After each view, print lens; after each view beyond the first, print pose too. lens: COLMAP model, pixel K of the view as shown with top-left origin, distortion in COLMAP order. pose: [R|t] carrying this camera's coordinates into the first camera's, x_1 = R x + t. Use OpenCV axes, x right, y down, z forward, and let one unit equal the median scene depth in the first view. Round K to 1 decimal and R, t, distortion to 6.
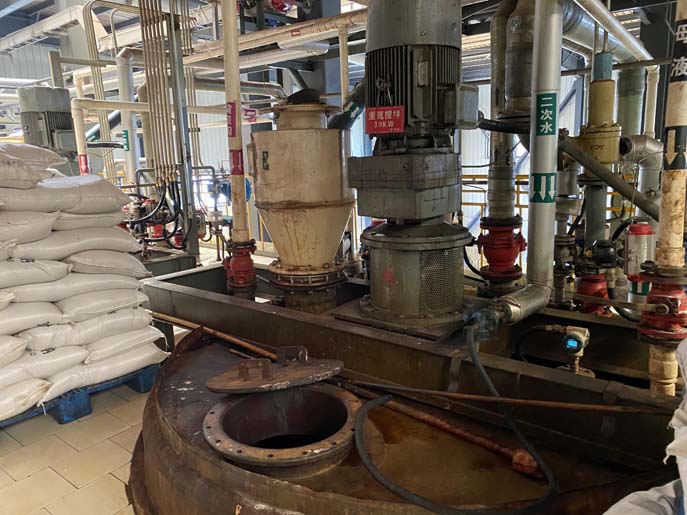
lens RADIAL K [[518.0, 0, 343.9], [0, 518.0, 256.9], [0, 0, 1]] dist [0.013086, 0.003021]
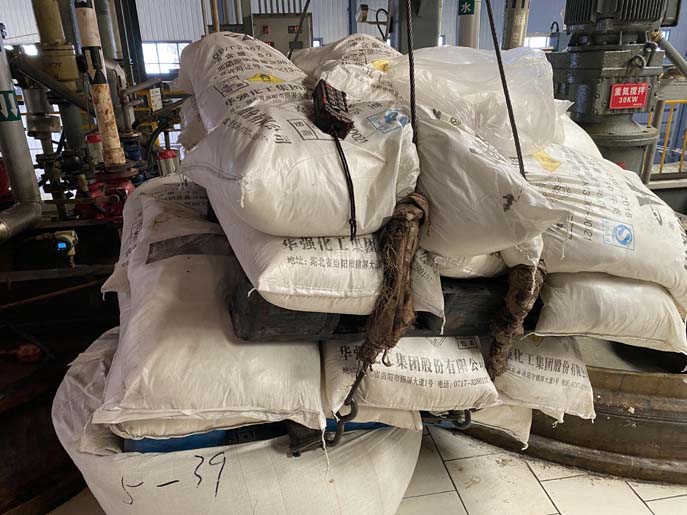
lens RADIAL K [[518.0, 0, 343.8], [0, 518.0, 257.7], [0, 0, 1]] dist [0.013086, 0.003021]
pose [[0.673506, -0.251544, 0.695065, 0.058165], [0.150125, 0.967268, 0.204586, 0.051929], [-0.723776, -0.033443, 0.689224, -0.223649]]
